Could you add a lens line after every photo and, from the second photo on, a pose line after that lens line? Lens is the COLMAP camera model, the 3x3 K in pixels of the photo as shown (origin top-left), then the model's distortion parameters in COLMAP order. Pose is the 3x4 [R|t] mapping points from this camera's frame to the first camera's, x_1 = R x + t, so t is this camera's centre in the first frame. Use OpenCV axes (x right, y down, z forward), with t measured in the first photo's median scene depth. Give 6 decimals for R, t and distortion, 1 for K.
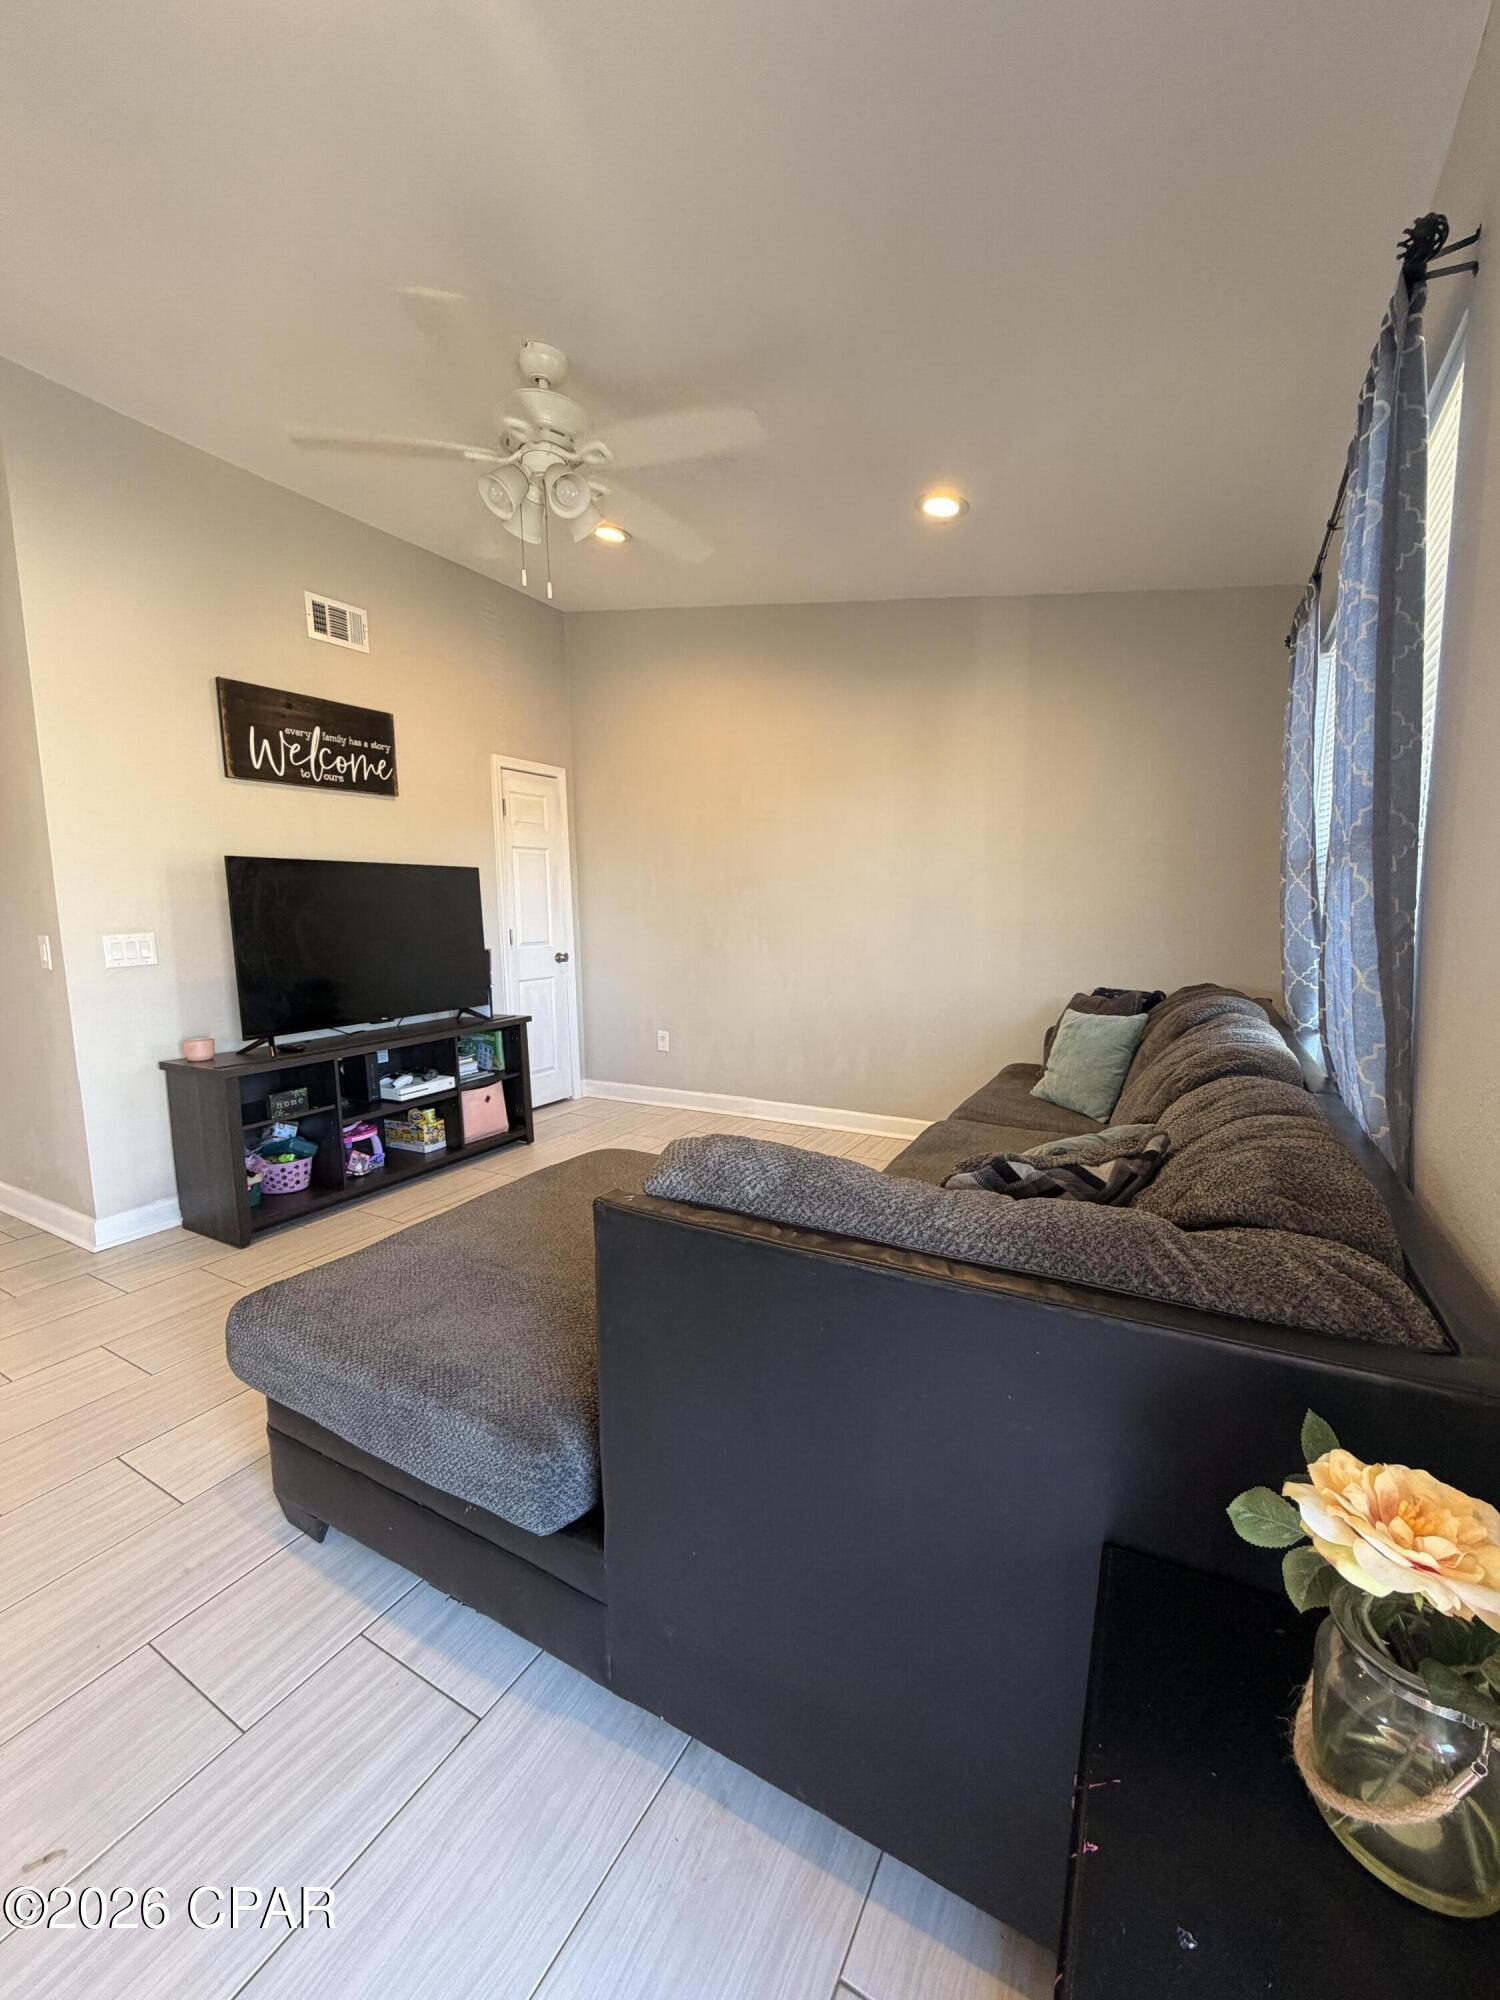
lens RADIAL K [[794.1, 0, 751.6], [0, 794.1, 994.3], [0, 0, 1]] dist [0.000791, 0.000264]
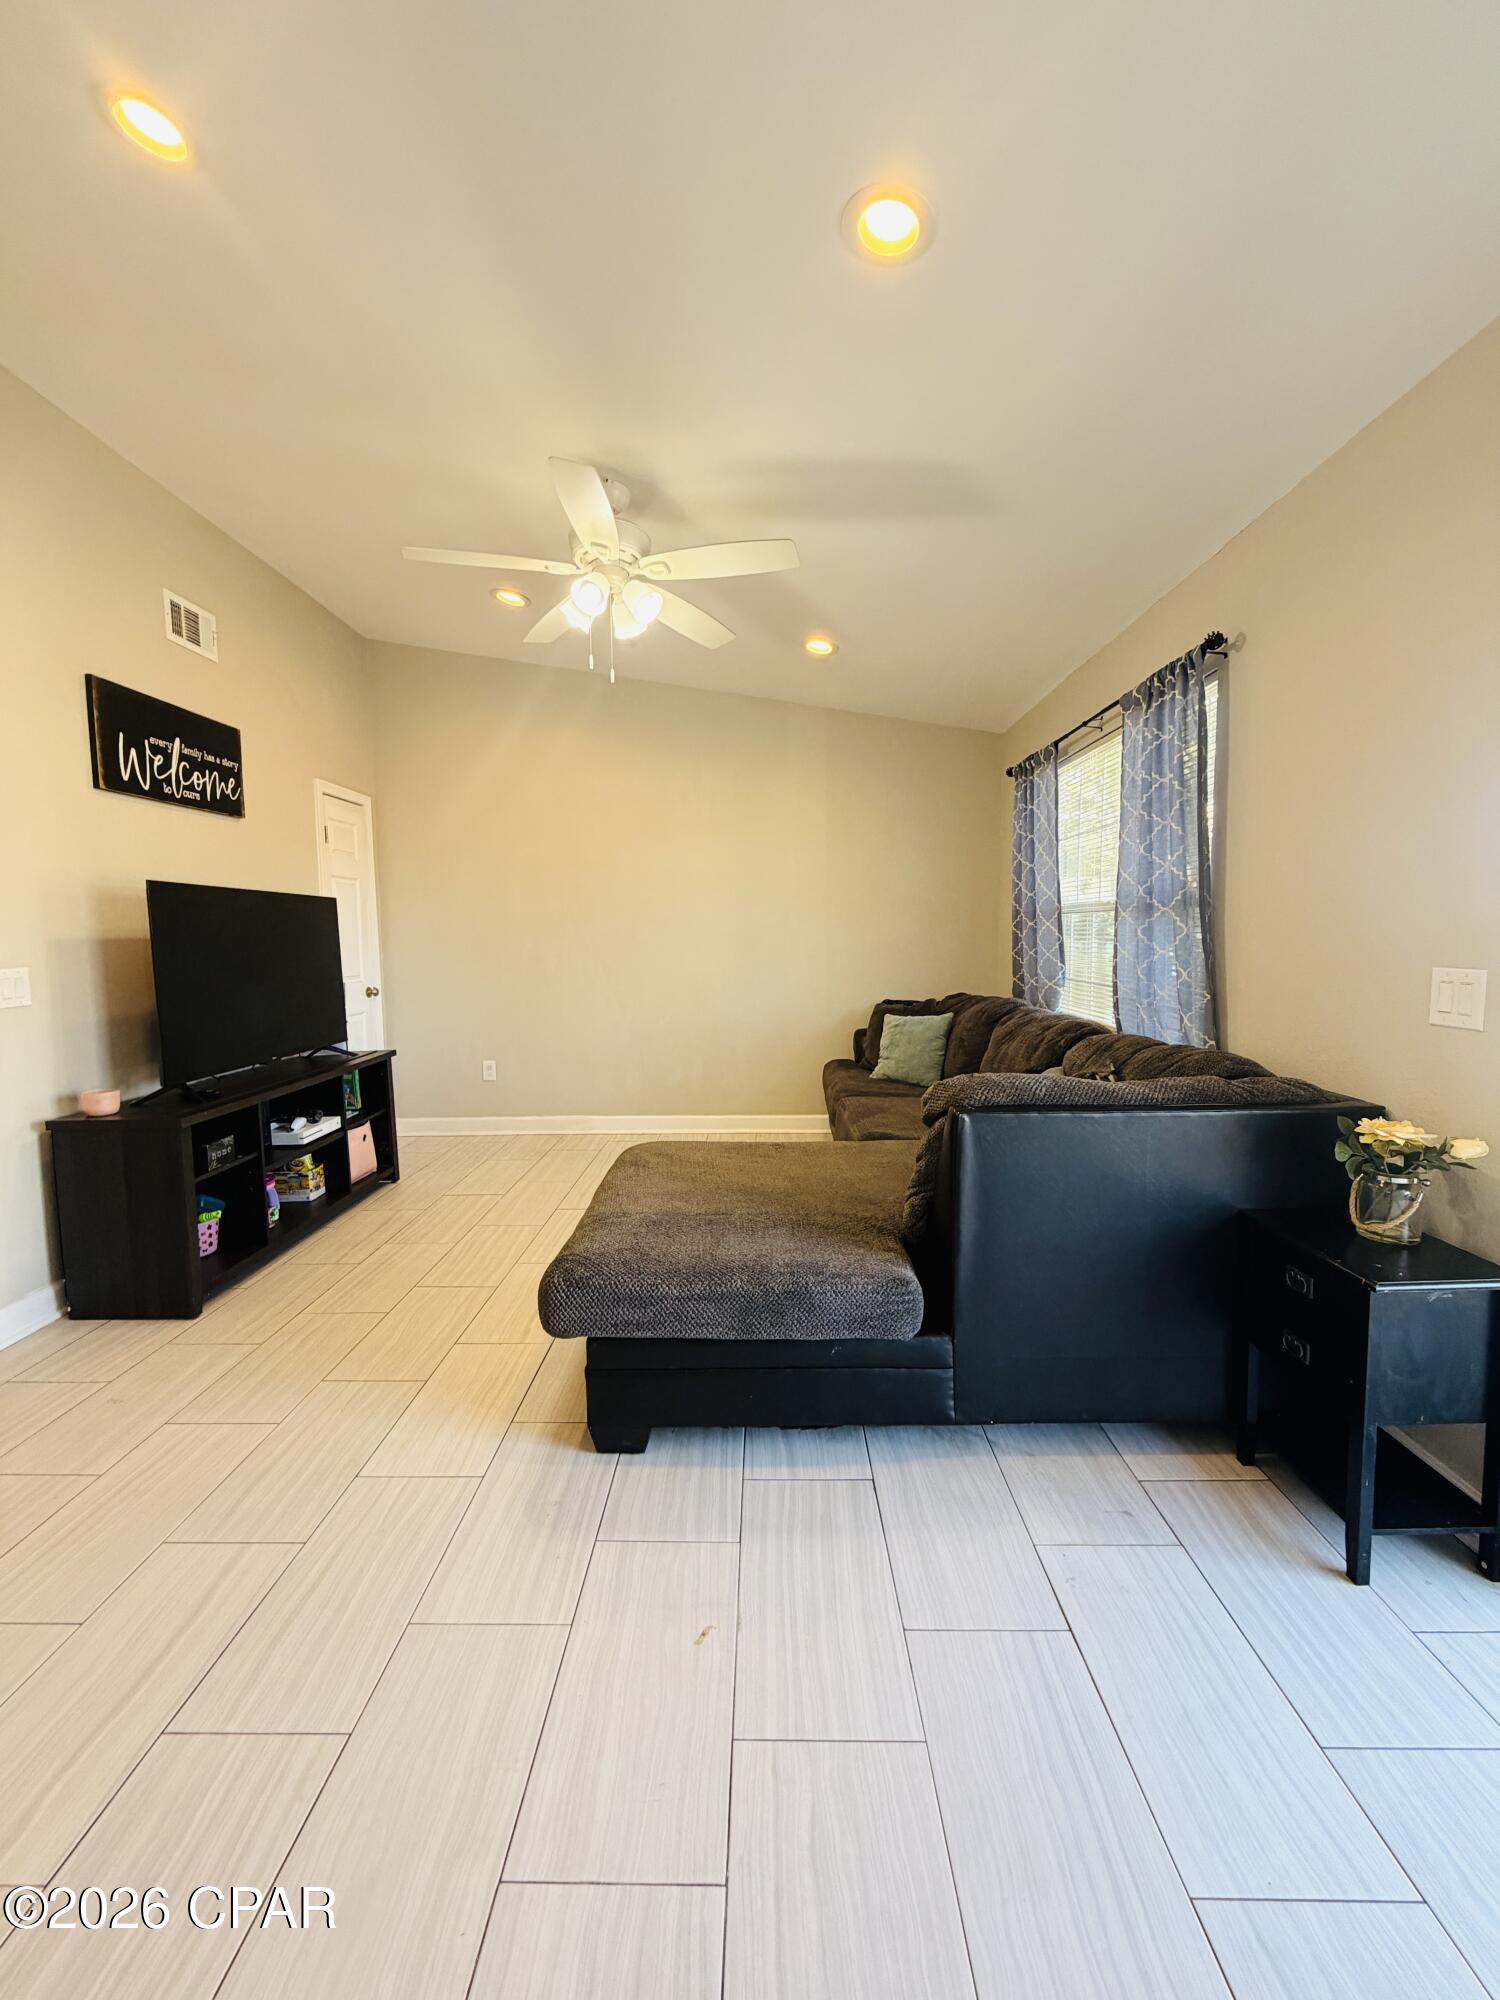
lens RADIAL K [[794.1, 0, 751.6], [0, 794.1, 994.3], [0, 0, 1]] dist [0.000791, 0.000264]
pose [[0.875121, -0.030243, 0.482957, -0.415843], [0.051297, 0.998219, -0.030441, 0.012745], [-0.481177, 0.051414, 0.875115, -0.081605]]
